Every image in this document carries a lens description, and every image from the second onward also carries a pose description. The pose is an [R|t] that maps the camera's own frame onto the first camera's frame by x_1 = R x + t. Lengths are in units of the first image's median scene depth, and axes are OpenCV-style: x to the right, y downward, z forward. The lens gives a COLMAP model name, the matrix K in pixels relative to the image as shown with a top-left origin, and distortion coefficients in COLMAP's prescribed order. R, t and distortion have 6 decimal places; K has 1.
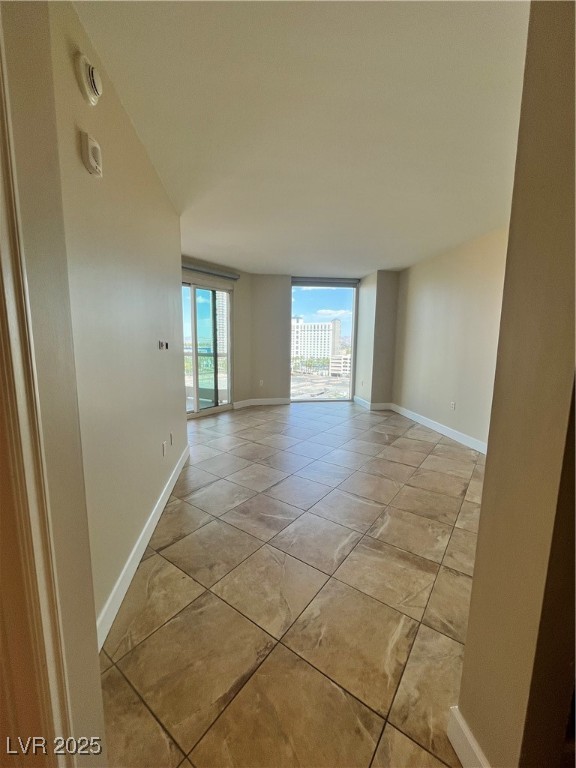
lens RADIAL K [[310.4, 0, 288.0], [0, 310.4, 384.0], [0, 0, 1]] dist [-0.002877, -0.000083]
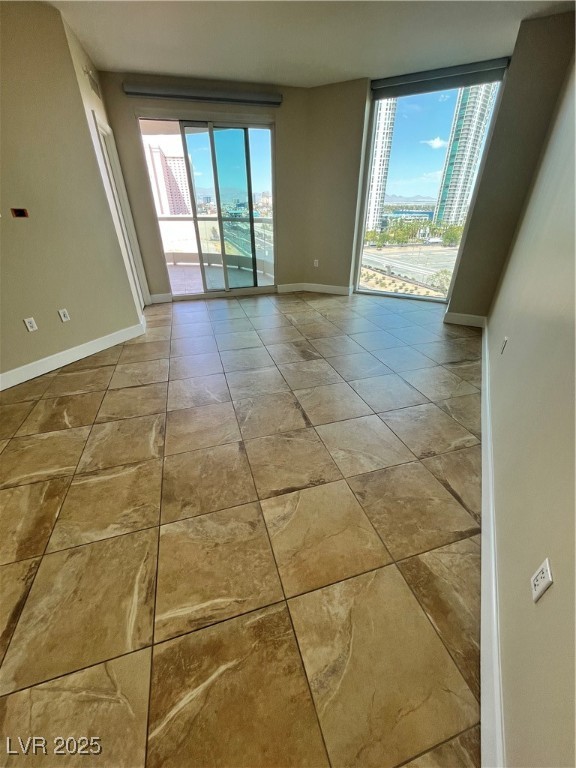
lens RADIAL K [[310.4, 0, 288.0], [0, 310.4, 384.0], [0, 0, 1]] dist [-0.002877, -0.000083]
pose [[0.801624, 0.286424, -0.524748, 0.433750], [-0.065042, 0.914331, 0.399710, -0.039709], [0.594280, -0.286286, 0.751579, 0.323598]]
